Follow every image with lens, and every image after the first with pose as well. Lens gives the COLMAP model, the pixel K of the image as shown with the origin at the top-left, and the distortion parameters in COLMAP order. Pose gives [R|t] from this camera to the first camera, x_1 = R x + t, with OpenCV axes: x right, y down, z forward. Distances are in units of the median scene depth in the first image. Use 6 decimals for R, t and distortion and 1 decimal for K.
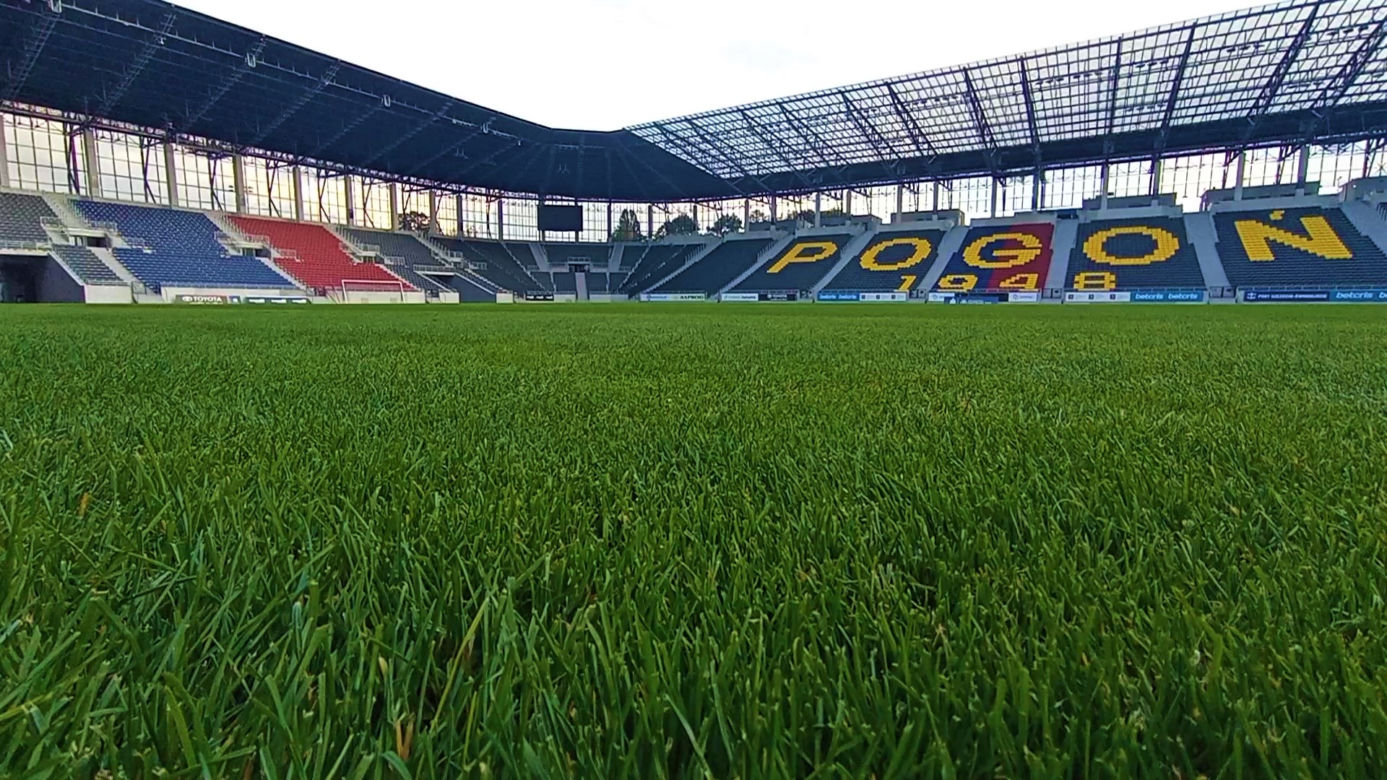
lens RADIAL K [[645.8, 0, 695.4], [0, 645.8, 379.7], [0, 0, 1]] dist [-0.020024, 0.023074]
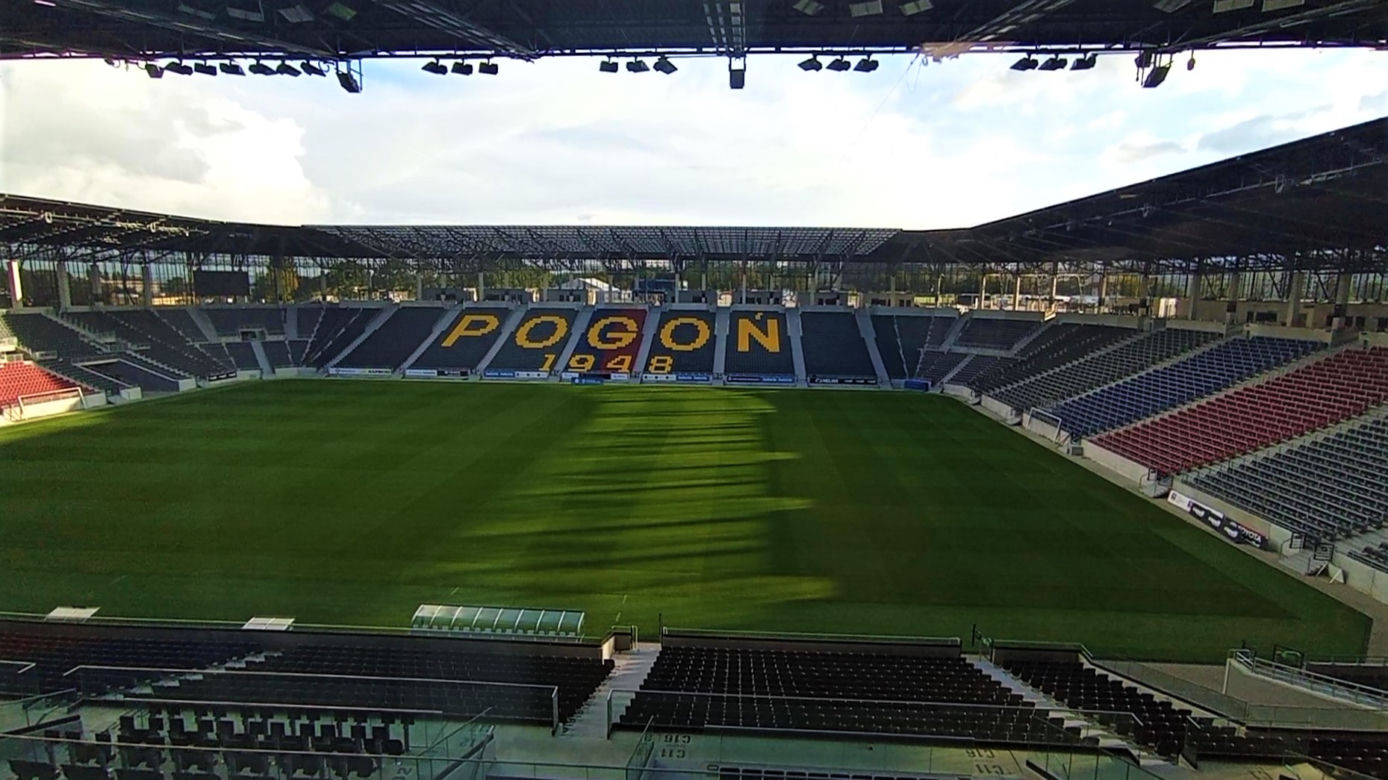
lens RADIAL K [[646.3, 0, 695.9], [0, 646.3, 379.7], [0, 0, 1]] dist [-0.020024, 0.023074]
pose [[0.880999, -0.057823, 0.469572, -0.039762], [0.049381, 0.998321, 0.030287, -0.099013], [-0.470535, -0.003495, 0.882374, -0.291536]]
